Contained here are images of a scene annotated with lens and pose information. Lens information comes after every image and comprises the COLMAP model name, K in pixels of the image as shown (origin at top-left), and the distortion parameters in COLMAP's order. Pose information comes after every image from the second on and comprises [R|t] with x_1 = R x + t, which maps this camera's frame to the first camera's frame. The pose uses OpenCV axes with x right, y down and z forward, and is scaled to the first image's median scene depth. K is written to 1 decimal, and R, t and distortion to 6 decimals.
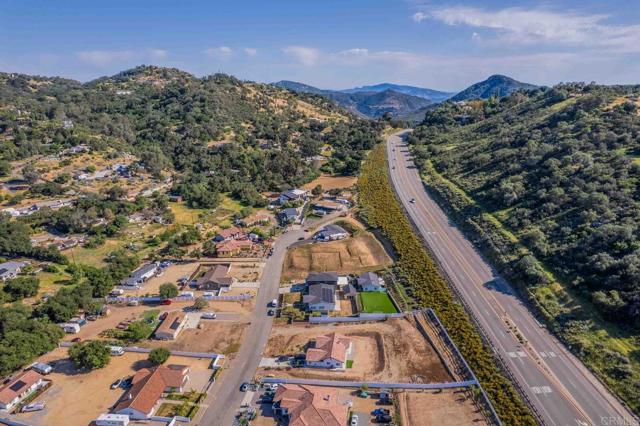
lens RADIAL K [[424.1, 0, 318.7], [0, 424.1, 214.4], [0, 0, 1]] dist [-0.062525, 0.054347]
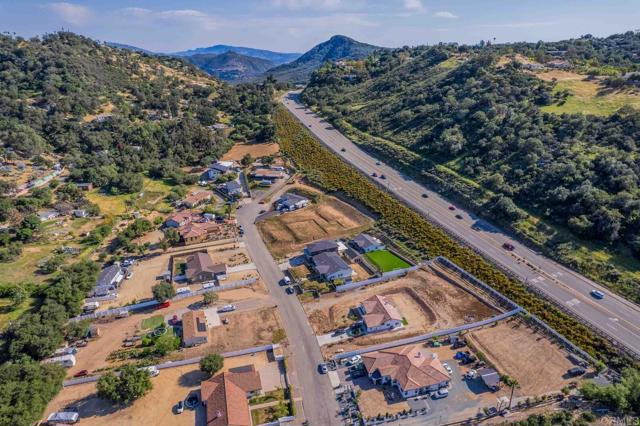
lens RADIAL K [[424.1, 0, 331.6], [0, 424.1, 214.6], [0, 0, 1]] dist [-0.062525, 0.054347]
pose [[0.923668, -0.140617, 0.356462, -0.278142], [0.110483, 0.988459, 0.103644, -0.019919], [-0.366922, -0.056350, 0.928543, 0.076633]]
